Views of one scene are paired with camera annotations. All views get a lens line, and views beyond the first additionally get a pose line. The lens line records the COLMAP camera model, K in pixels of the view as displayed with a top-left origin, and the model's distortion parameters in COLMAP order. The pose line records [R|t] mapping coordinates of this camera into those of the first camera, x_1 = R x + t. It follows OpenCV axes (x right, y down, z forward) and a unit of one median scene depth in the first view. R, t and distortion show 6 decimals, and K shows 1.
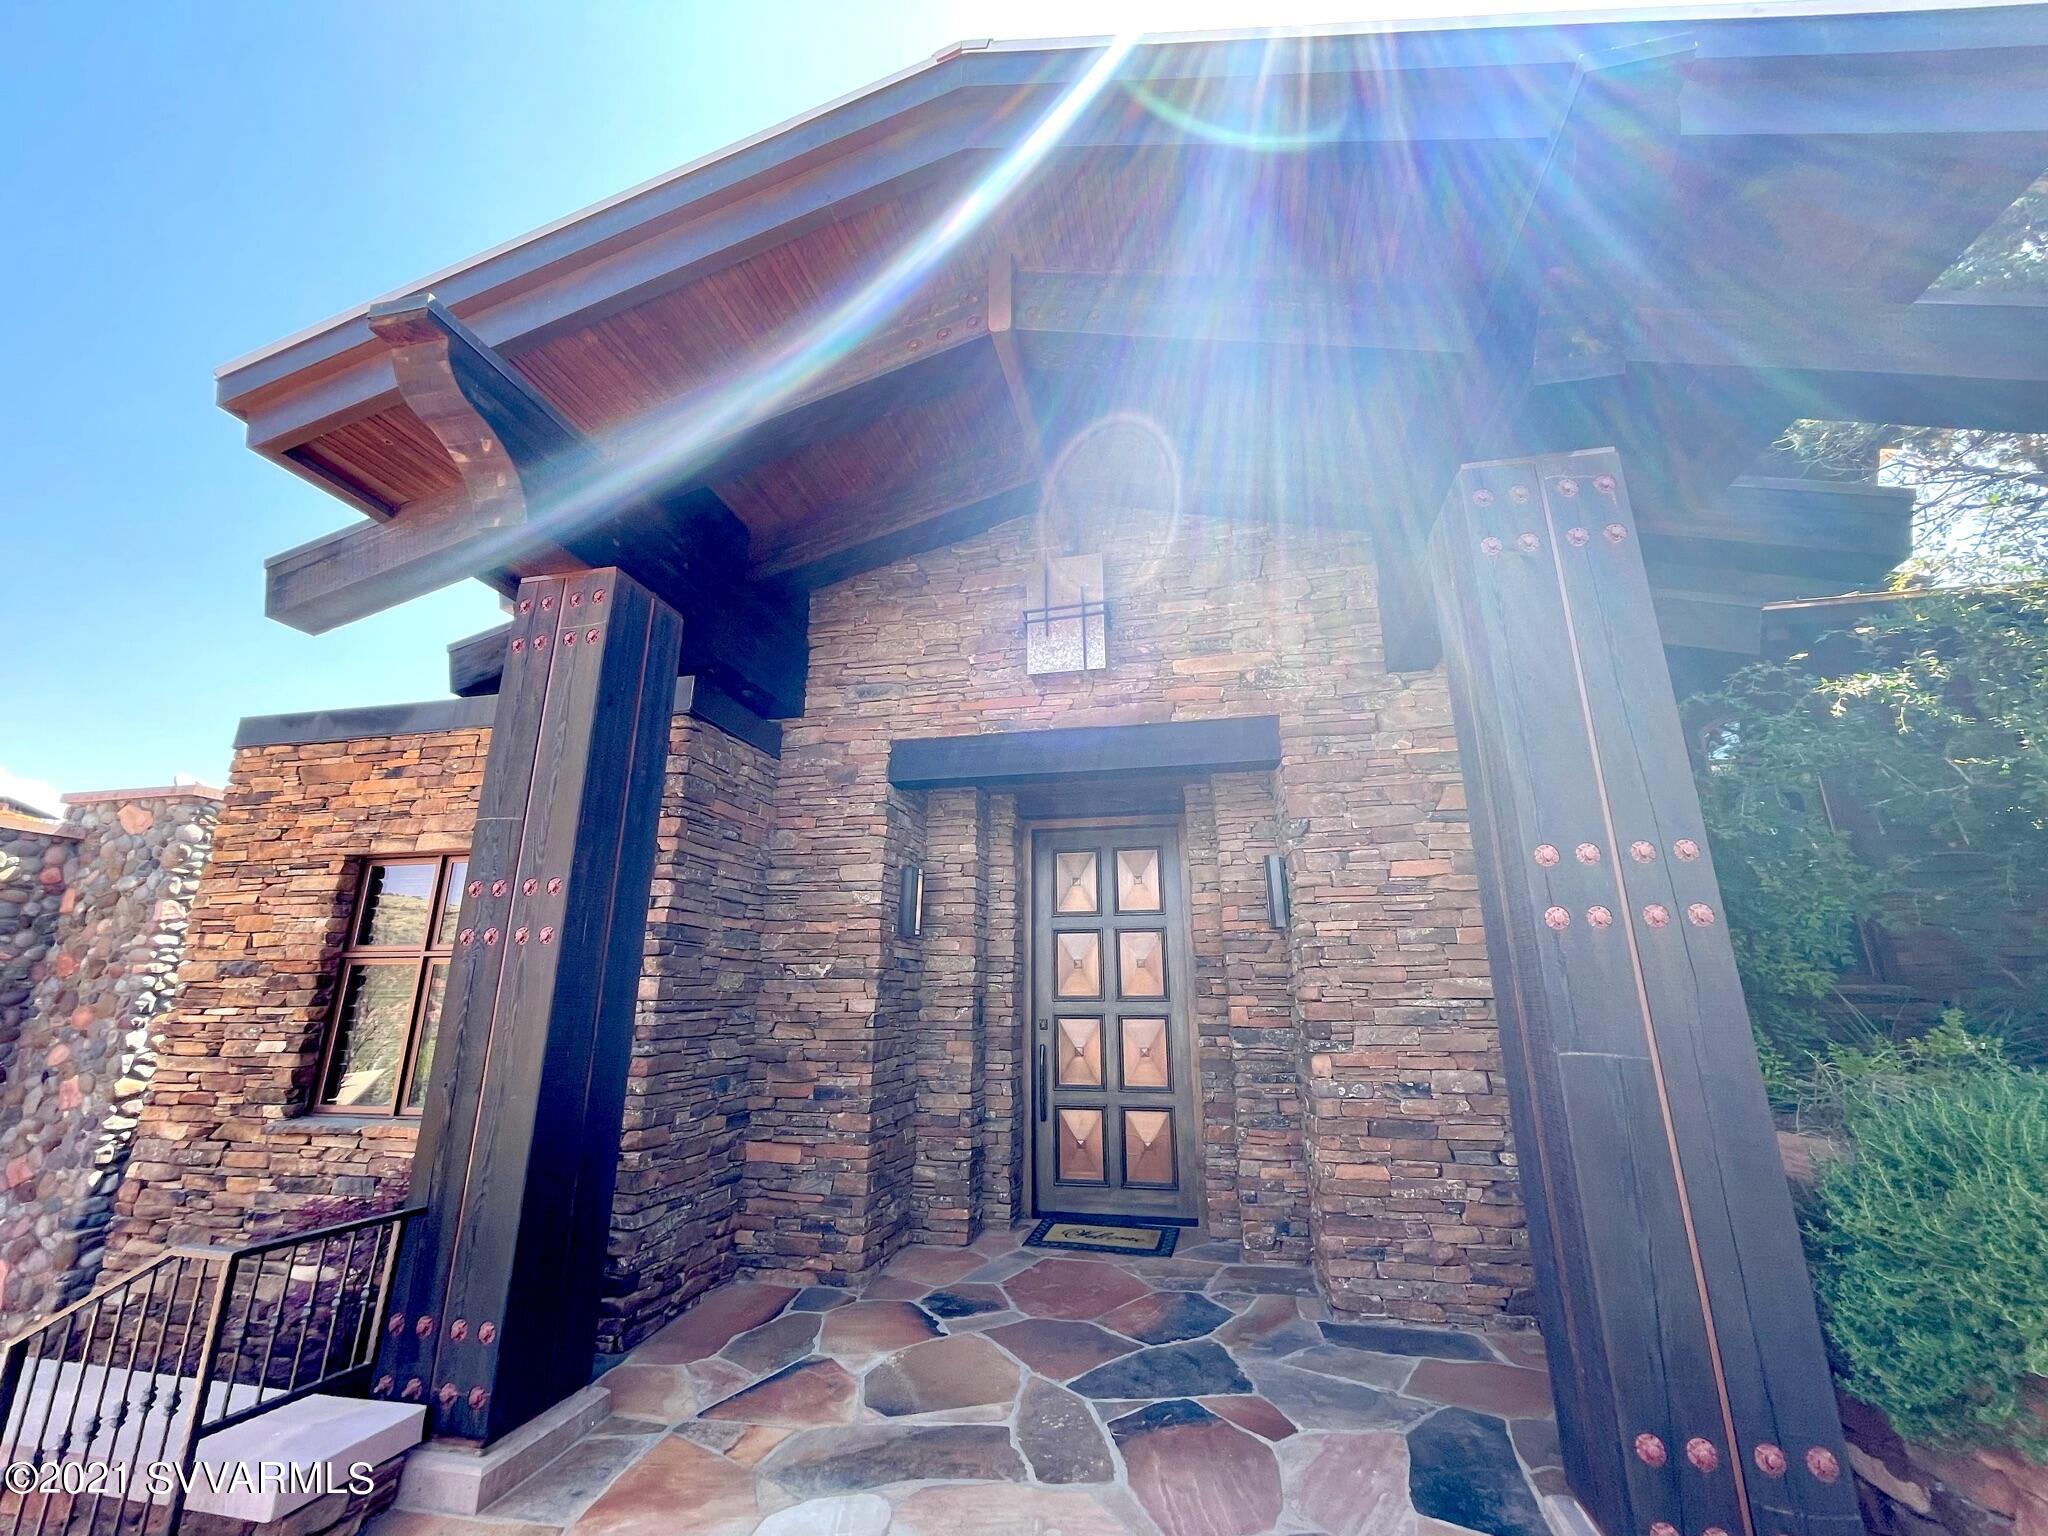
lens RADIAL K [[834.6, 0, 1031.8], [0, 834.6, 766.5], [0, 0, 1]] dist [-0.001880, -0.000217]
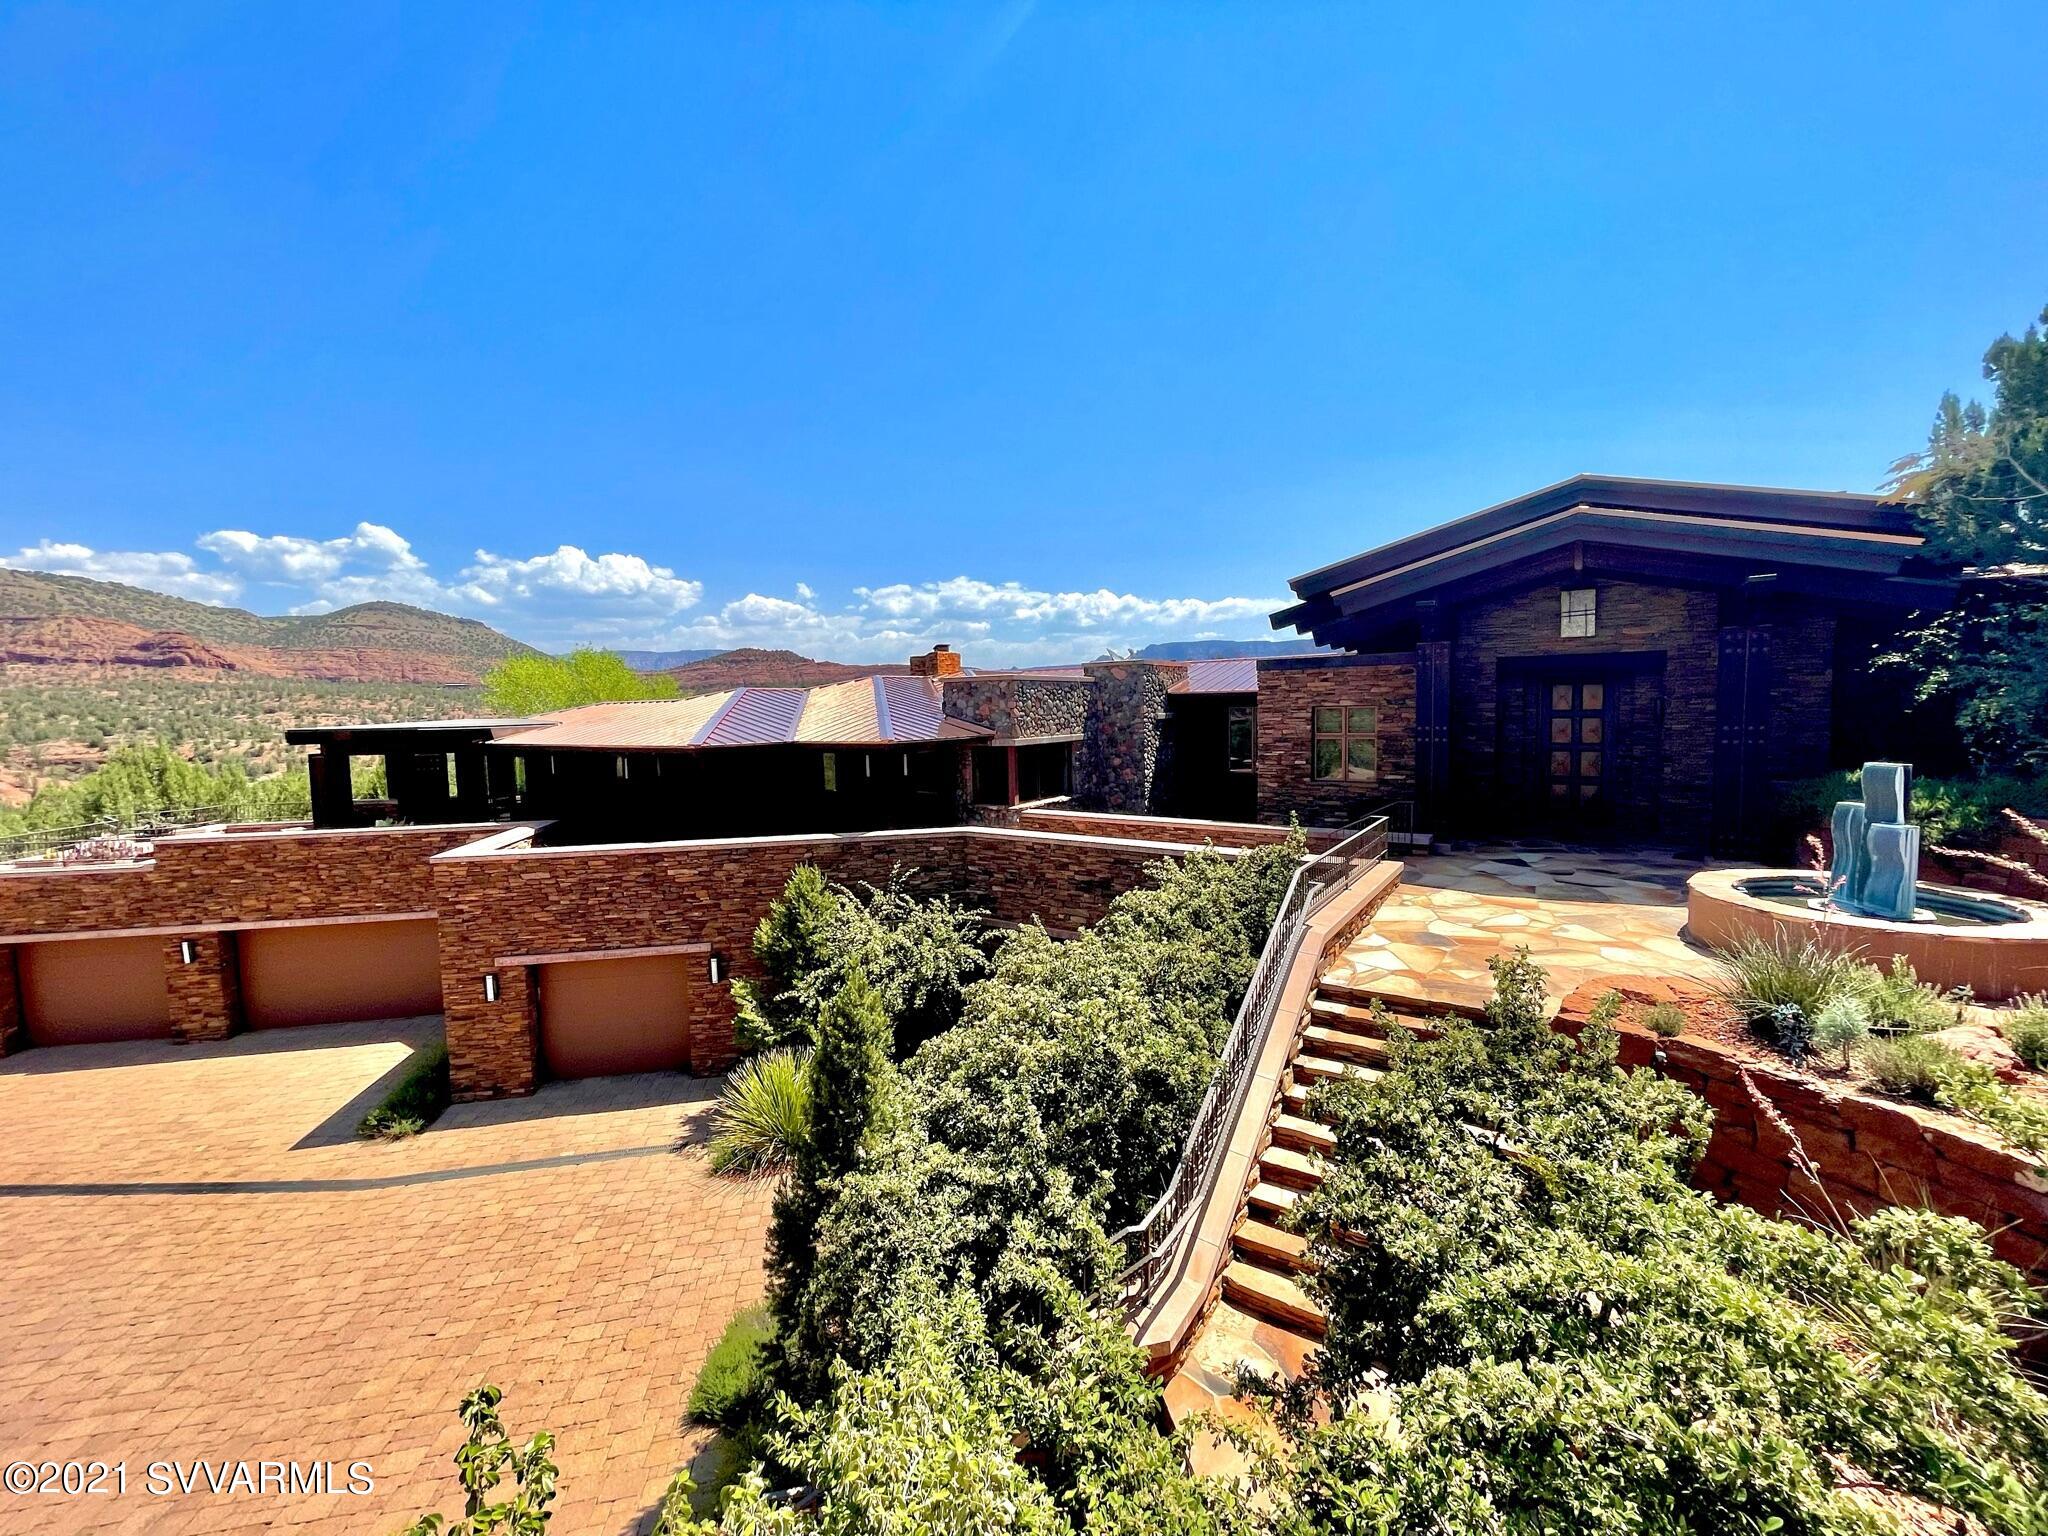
lens RADIAL K [[834.6, 0, 1027.4], [0, 834.6, 784.4], [0, 0, 1]] dist [-0.001880, -0.000217]
pose [[0.925913, 0.015202, -0.377431, -0.593153], [0.123127, 0.932472, 0.339611, -0.813743], [0.357107, -0.360922, 0.861516, -2.206274]]
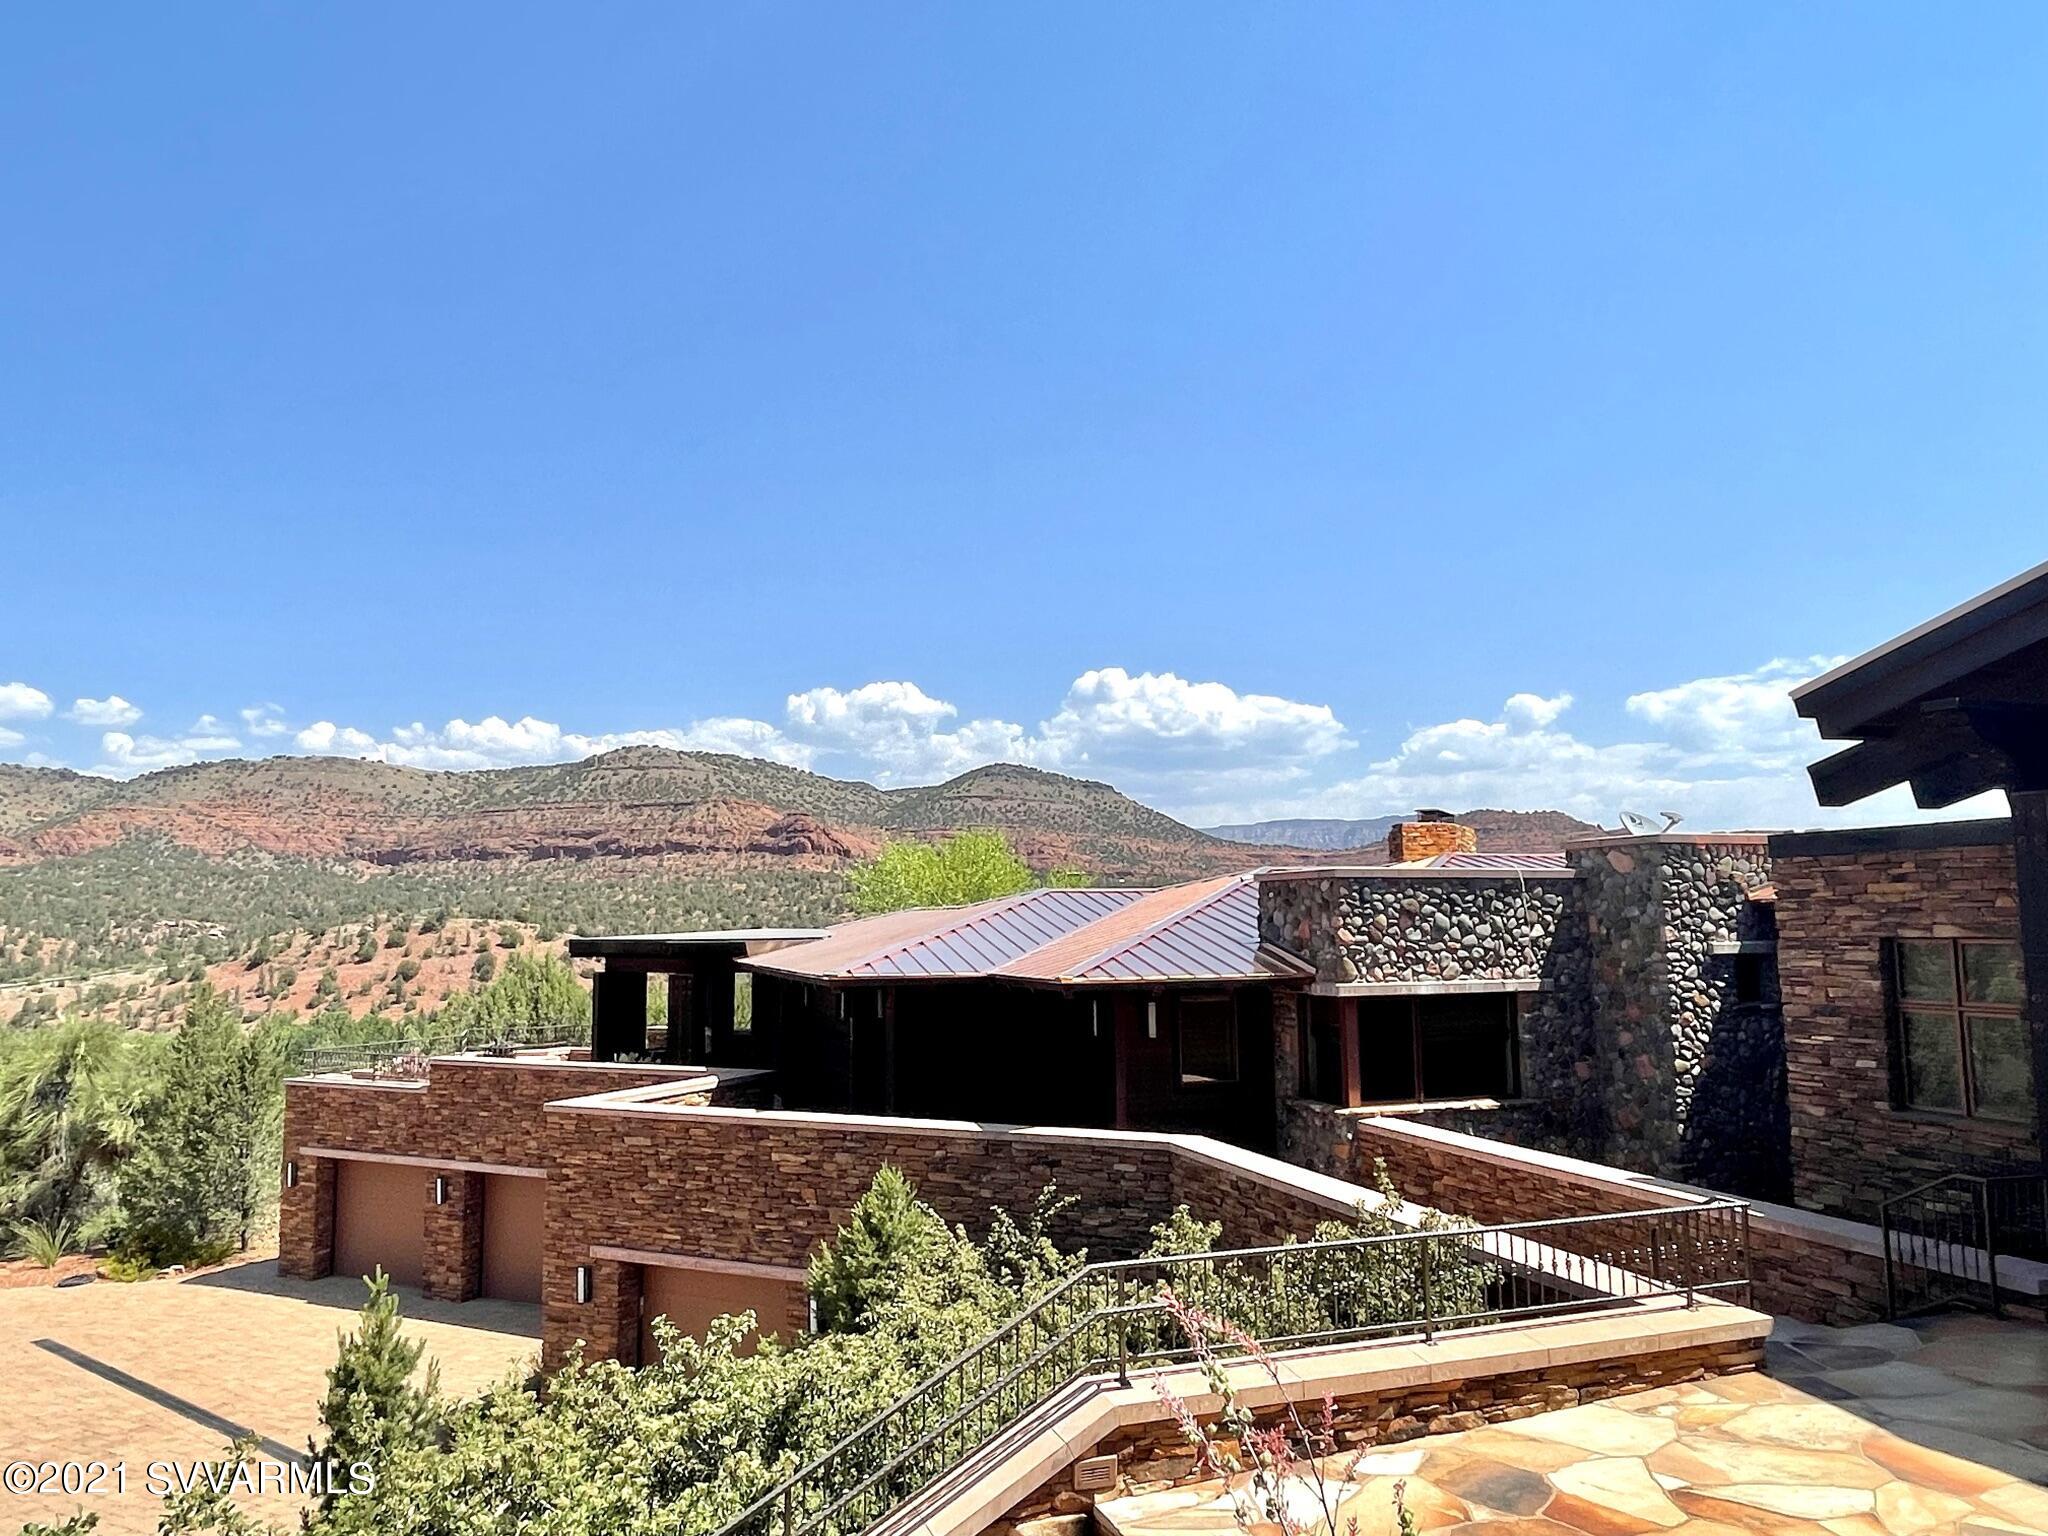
lens RADIAL K [[1426.5, 0, 998.1], [0, 1426.5, 766.0], [0, 0, 1]] dist [0.004563, -0.009957]
pose [[0.505379, -0.099278, -0.857167, 0.524522], [0.244312, 0.969175, 0.031793, -0.603149], [0.827589, -0.225484, 0.514056, -1.396006]]
